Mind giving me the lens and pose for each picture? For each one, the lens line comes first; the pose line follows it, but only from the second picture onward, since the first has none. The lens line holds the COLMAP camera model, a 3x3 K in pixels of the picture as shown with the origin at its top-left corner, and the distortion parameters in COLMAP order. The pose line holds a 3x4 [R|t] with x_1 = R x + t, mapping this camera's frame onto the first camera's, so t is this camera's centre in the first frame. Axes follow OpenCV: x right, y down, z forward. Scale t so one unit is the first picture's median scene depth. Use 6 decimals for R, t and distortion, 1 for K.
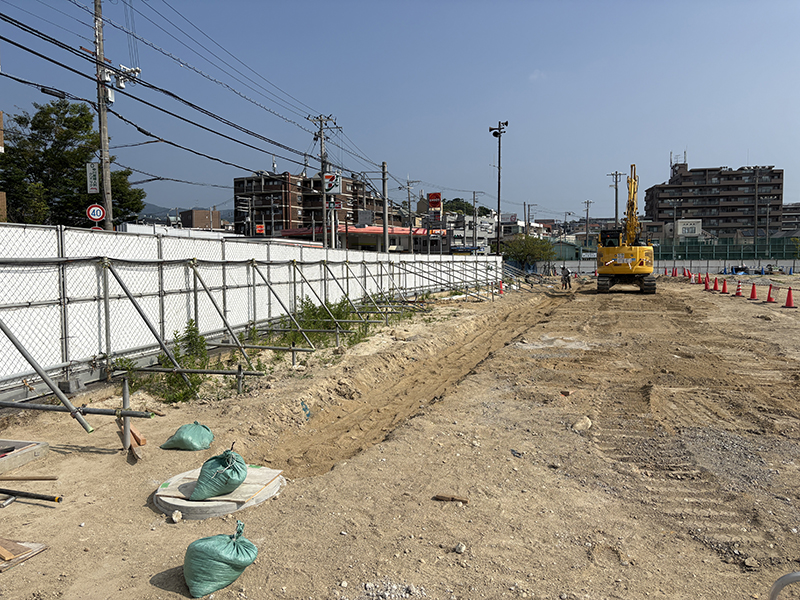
lens RADIAL K [[597.1, 0, 401.5], [0, 597.1, 300.4], [0, 0, 1]] dist [0.007108, -0.011408]
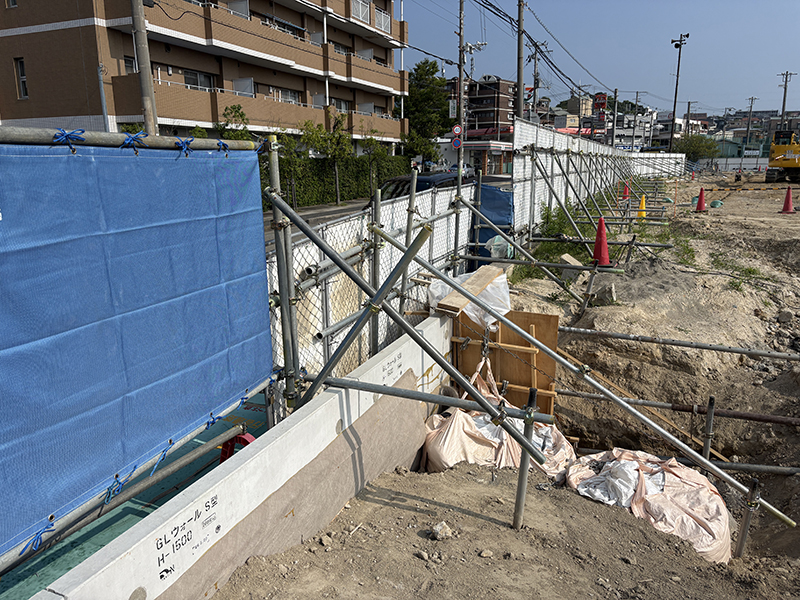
lens RADIAL K [[597.1, 0, 397.2], [0, 597.1, 298.7], [0, 0, 1]] dist [0.007108, -0.011408]
pose [[0.978675, 0.042188, -0.201034, -0.083923], [-0.009238, 0.986731, 0.162101, 0.015909], [0.205206, -0.156787, 0.966079, -0.215298]]
